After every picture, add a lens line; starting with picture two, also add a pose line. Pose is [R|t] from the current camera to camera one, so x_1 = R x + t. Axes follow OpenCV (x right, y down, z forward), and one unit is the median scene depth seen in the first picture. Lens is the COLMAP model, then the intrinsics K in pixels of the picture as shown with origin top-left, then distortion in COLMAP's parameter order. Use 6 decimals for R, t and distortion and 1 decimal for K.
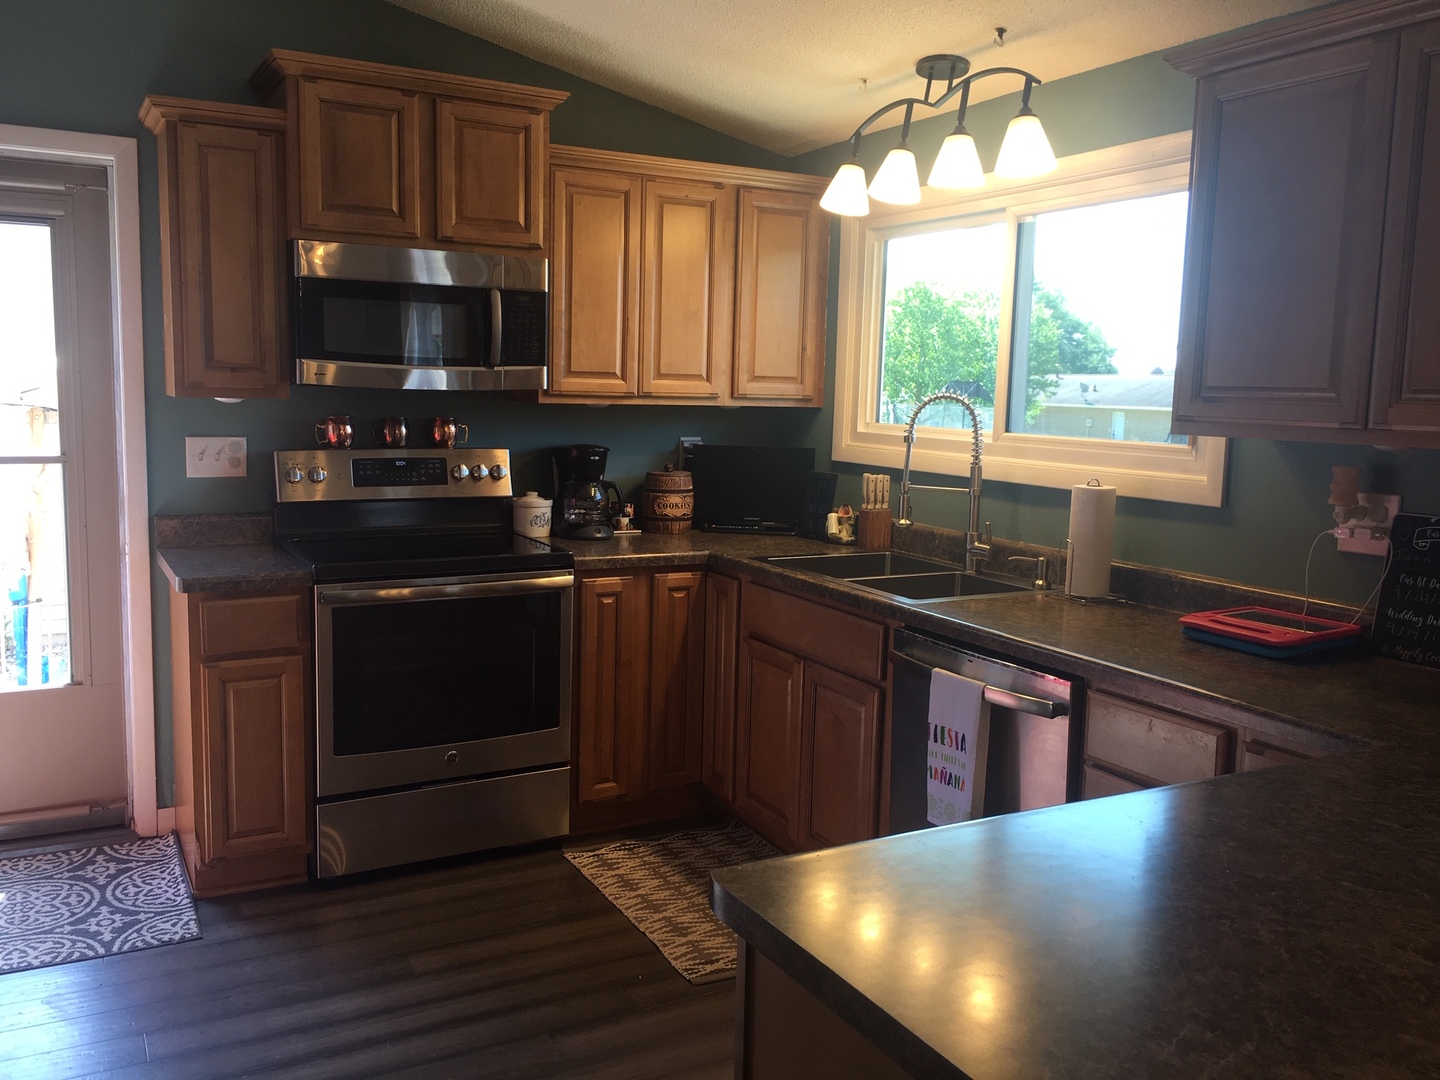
lens RADIAL K [[1212.9, 0, 723.4], [0, 1212.9, 536.8], [0, 0, 1]] dist [0.070532, -0.086641]
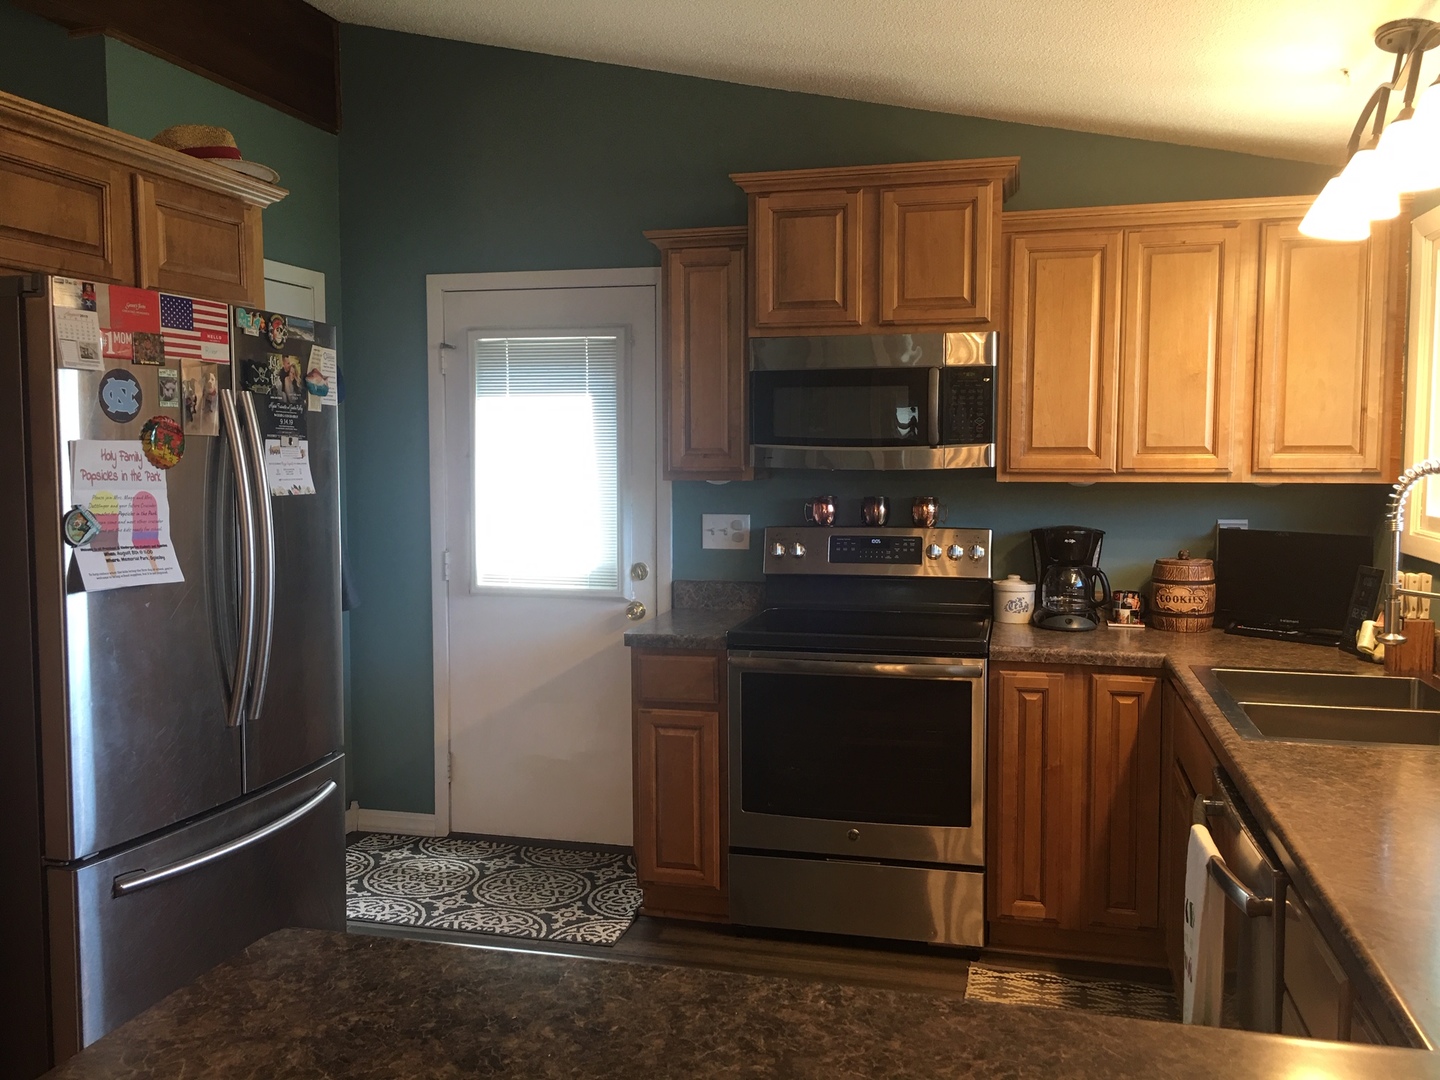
lens RADIAL K [[1212.9, 0, 713.6], [0, 1212.9, 541.2], [0, 0, 1]] dist [0.070532, -0.086641]
pose [[0.736296, 0.026014, -0.676160, 0.334146], [-0.066603, 0.997195, -0.034161, -0.016756], [0.673374, 0.070187, 0.735963, 0.156343]]
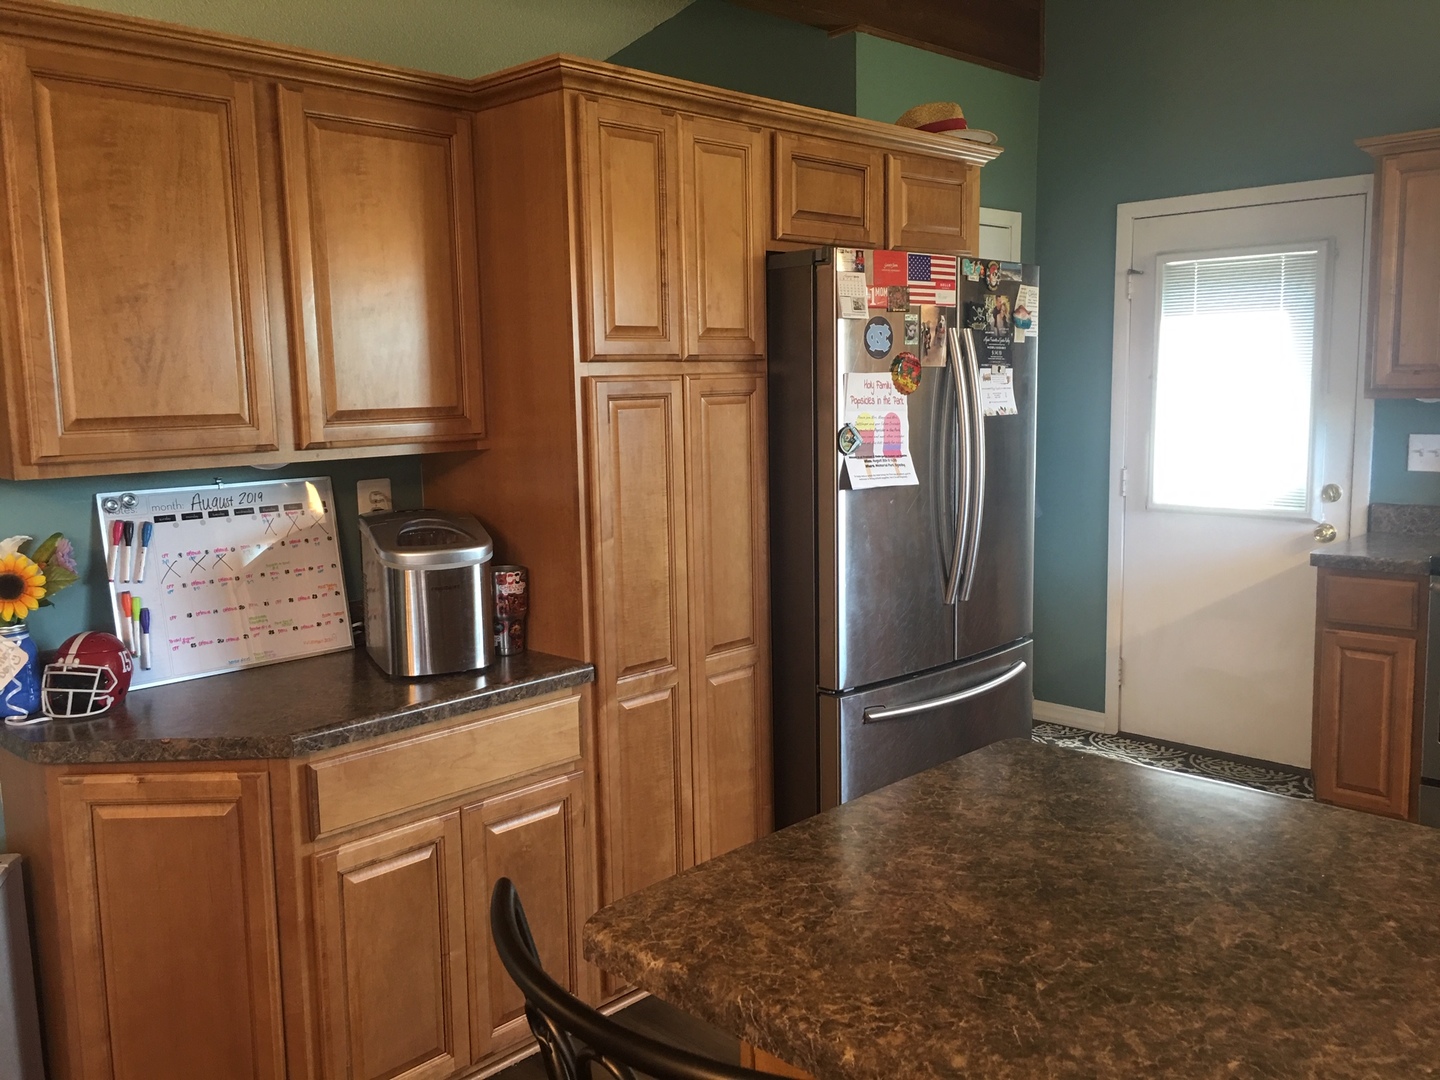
lens RADIAL K [[1212.9, 0, 705.1], [0, 1212.9, 532.8], [0, 0, 1]] dist [0.070532, -0.086641]
pose [[0.288130, 0.091022, -0.953256, 0.421535], [-0.093342, 0.993401, 0.066642, -0.007834], [0.953031, 0.069777, 0.294725, 0.076170]]
